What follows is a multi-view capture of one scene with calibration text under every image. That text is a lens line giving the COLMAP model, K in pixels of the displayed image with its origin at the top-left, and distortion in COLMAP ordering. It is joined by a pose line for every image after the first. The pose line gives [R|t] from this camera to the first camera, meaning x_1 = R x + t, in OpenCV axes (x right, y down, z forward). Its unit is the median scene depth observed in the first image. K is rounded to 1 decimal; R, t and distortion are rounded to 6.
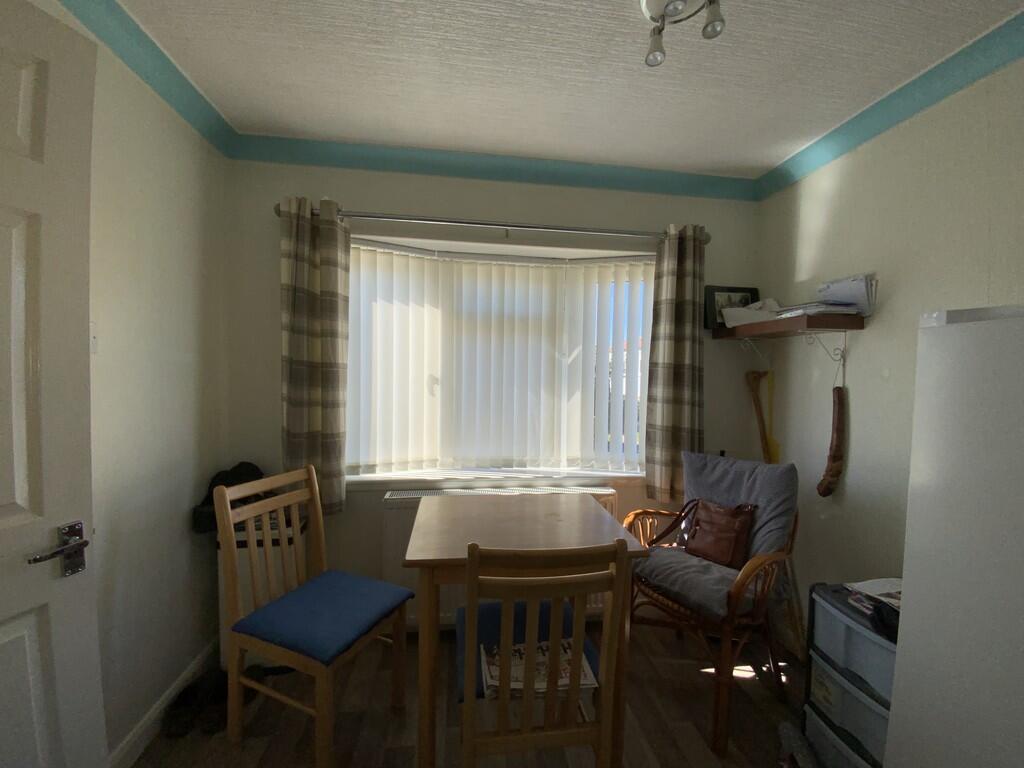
lens RADIAL K [[415.7, 0, 516.7], [0, 415.7, 385.6], [0, 0, 1]] dist [0.001783, 0.000104]
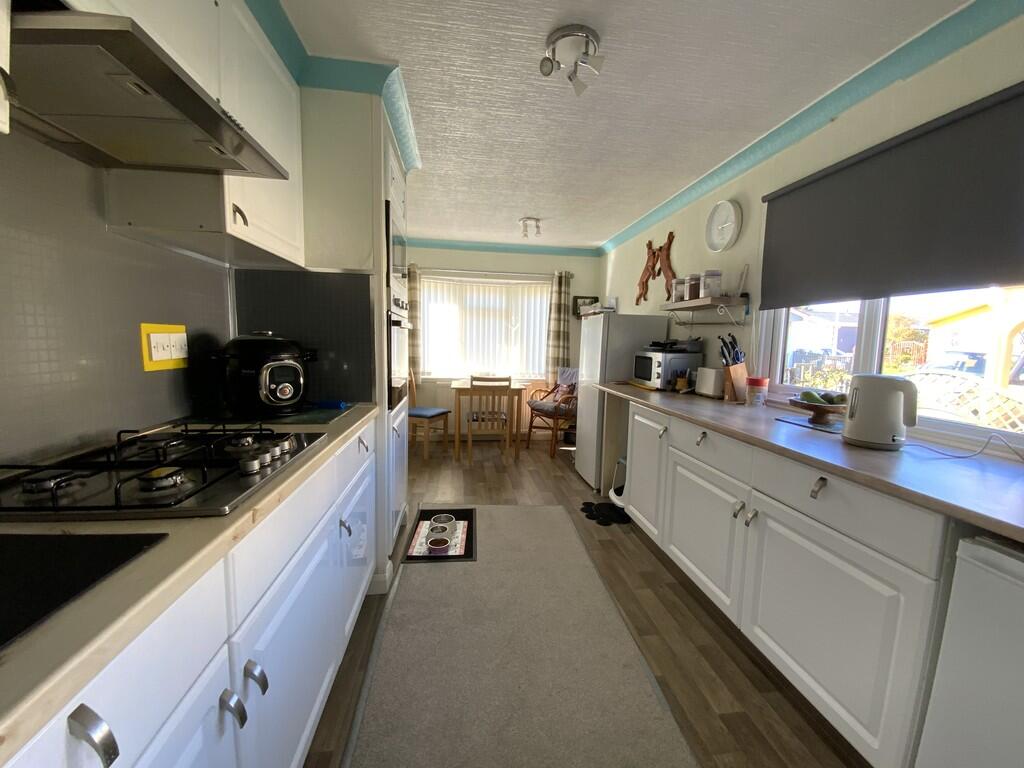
lens RADIAL K [[415.7, 0, 507.5], [0, 415.7, 387.3], [0, 0, 1]] dist [0.001783, 0.000104]
pose [[0.999896, 0.006695, -0.012768, 0.129271], [-0.005487, 0.995703, 0.092446, 0.051387], [0.013332, -0.092366, 0.995636, -1.373397]]
